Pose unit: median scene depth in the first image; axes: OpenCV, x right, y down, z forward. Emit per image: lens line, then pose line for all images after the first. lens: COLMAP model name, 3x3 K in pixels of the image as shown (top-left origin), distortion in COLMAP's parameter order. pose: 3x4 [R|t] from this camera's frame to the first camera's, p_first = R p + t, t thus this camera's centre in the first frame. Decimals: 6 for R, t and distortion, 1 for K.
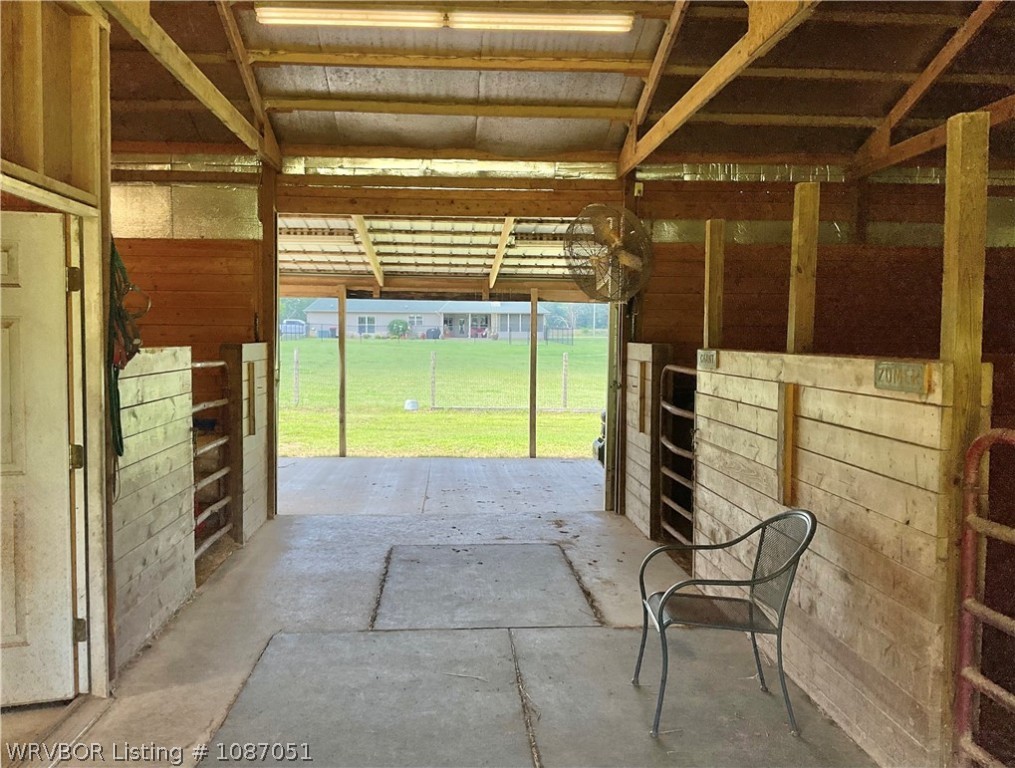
lens RADIAL K [[869.9, 0, 506.5], [0, 869.9, 385.3], [0, 0, 1]] dist [-0.000569, -0.001774]
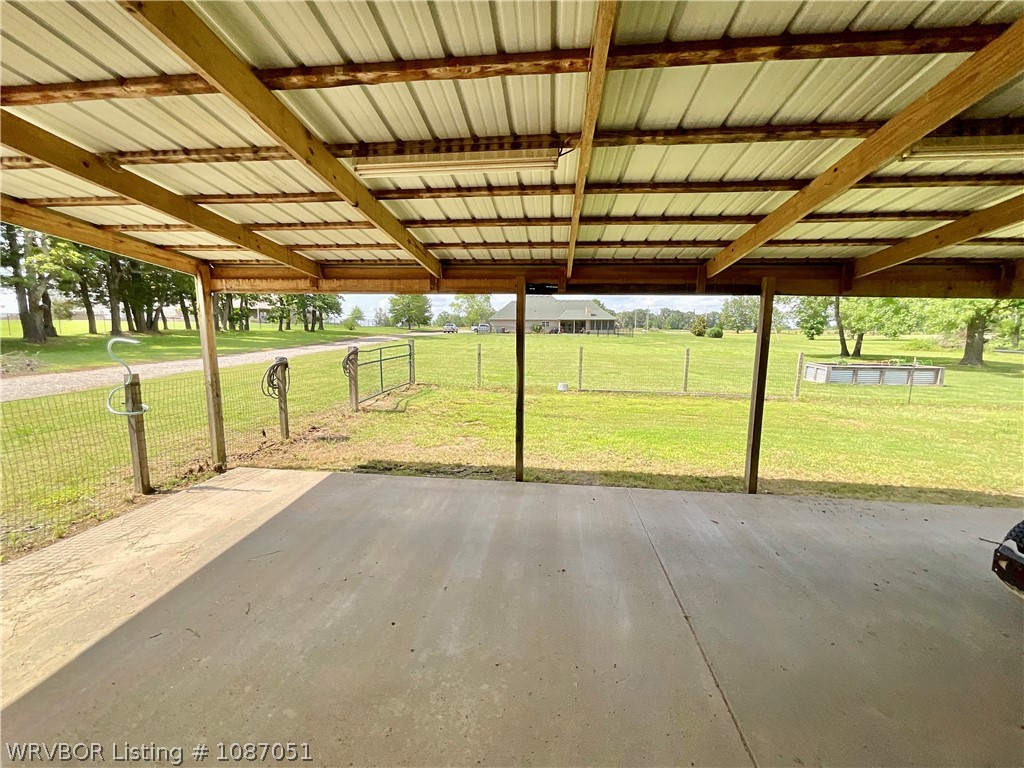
lens RADIAL K [[410.9, 0, 509.3], [0, 410.9, 383.1], [0, 0, 1]] dist [0.000265, 0.000006]
pose [[0.983752, 0.023388, -0.178005, -0.126262], [-0.011243, 0.997558, 0.068932, -0.040335], [0.179183, -0.065810, 0.981612, 0.597150]]
